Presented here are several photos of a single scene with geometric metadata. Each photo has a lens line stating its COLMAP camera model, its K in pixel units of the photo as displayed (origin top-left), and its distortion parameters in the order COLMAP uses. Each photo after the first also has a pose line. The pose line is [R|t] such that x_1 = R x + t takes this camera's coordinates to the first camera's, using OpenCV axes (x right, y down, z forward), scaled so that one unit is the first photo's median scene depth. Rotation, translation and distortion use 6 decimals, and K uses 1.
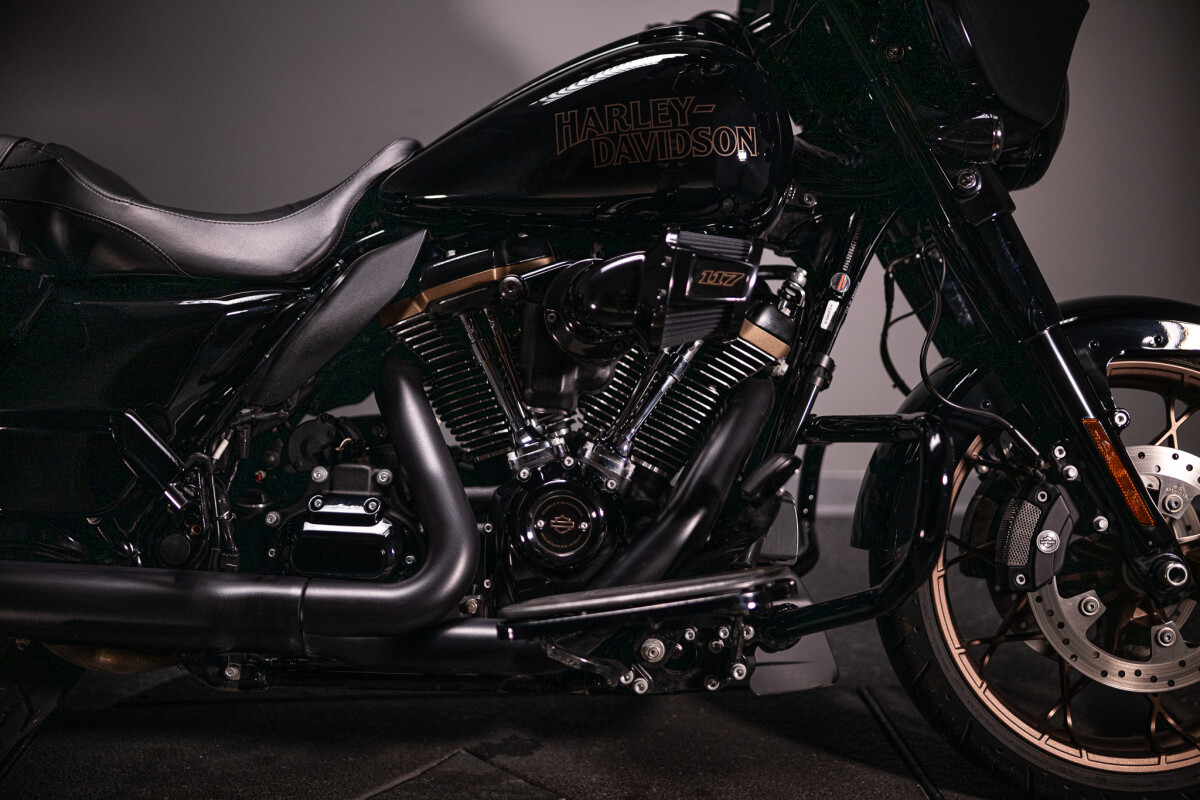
lens RADIAL K [[1204.2, 0, 600.8], [0, 1204.2, 405.7], [0, 0, 1]] dist [-0.044642, 0.000000]
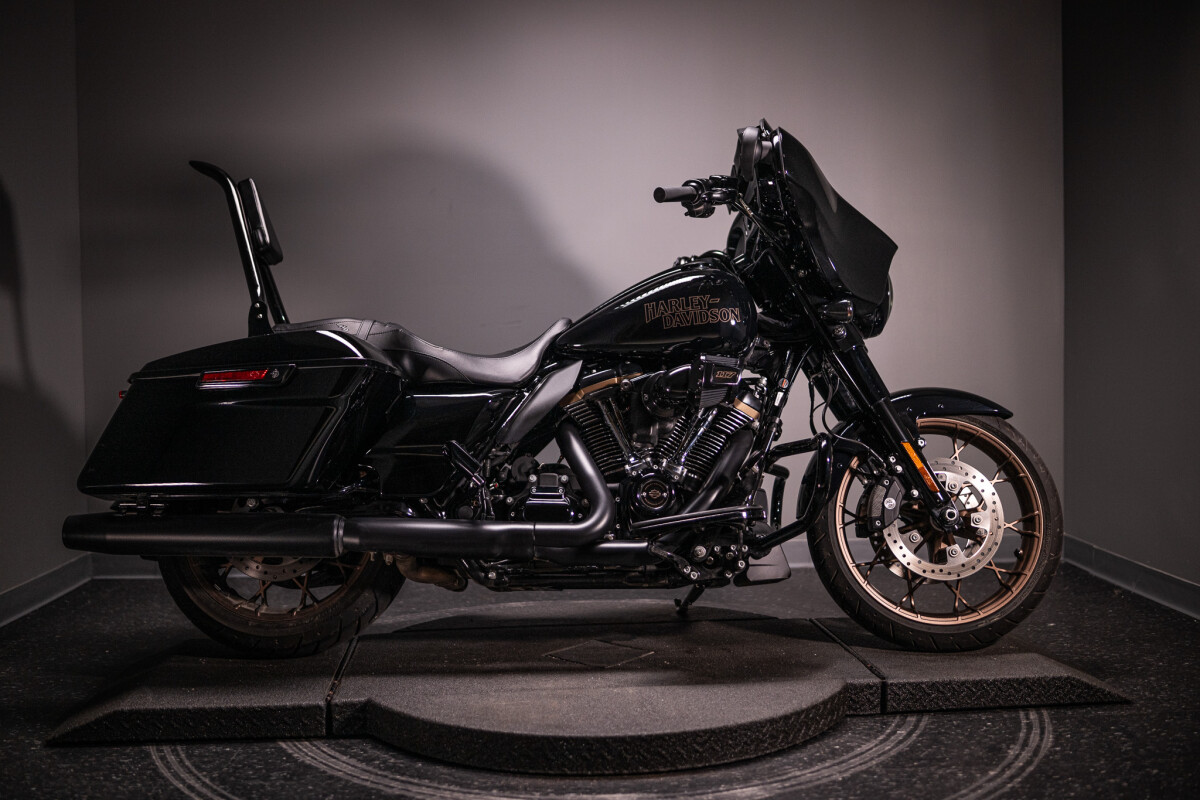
lens RADIAL K [[1204.2, 0, 598.6], [0, 1204.2, 392.9], [0, 0, 1]] dist [-0.044642, 0.000000]
pose [[0.999766, -0.019980, 0.008320, -0.135110], [0.021107, 0.985111, -0.170620, 0.263918], [-0.004787, 0.170756, 0.985302, -1.036705]]
